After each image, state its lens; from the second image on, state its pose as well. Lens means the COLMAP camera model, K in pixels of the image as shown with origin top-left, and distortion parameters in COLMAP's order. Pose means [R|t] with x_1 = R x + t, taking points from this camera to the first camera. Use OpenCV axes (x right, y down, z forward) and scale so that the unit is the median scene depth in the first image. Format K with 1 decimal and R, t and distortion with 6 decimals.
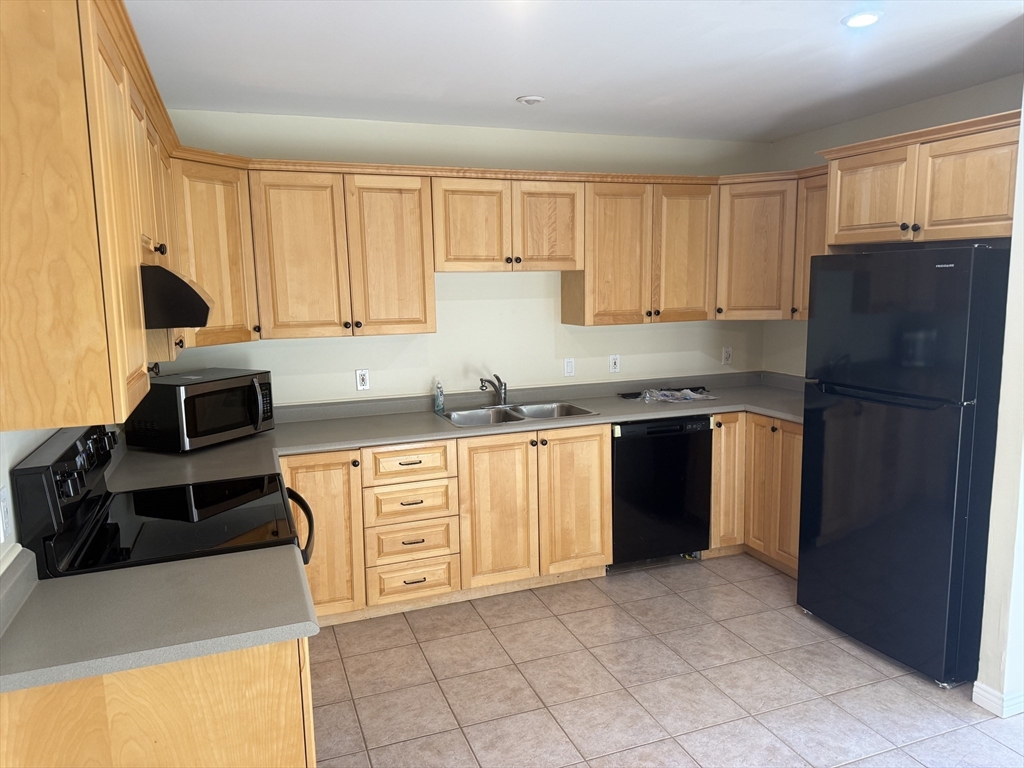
lens RADIAL K [[727.0, 0, 514.8], [0, 727.0, 385.1], [0, 0, 1]] dist [0.057437, -0.062608]
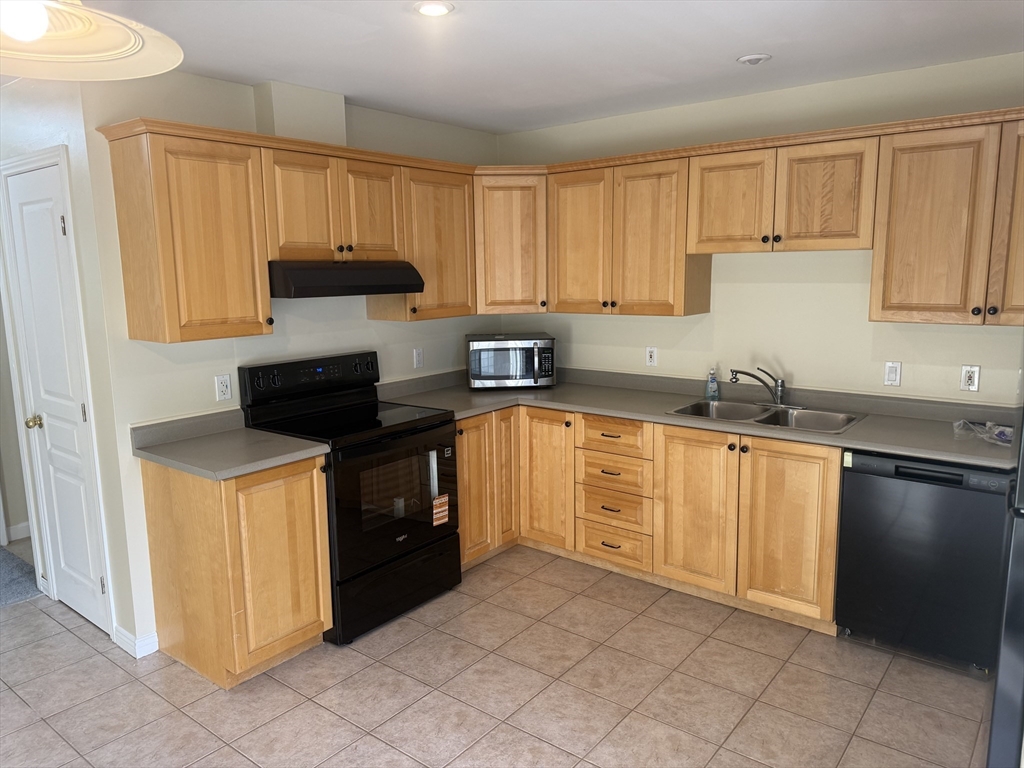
lens RADIAL K [[727.0, 0, 483.8], [0, 727.0, 379.2], [0, 0, 1]] dist [0.057437, -0.062608]
pose [[0.491255, 0.147077, -0.858508, 0.638526], [-0.105042, 0.988451, 0.109231, -0.069430], [0.864659, 0.036519, 0.501031, 0.280659]]
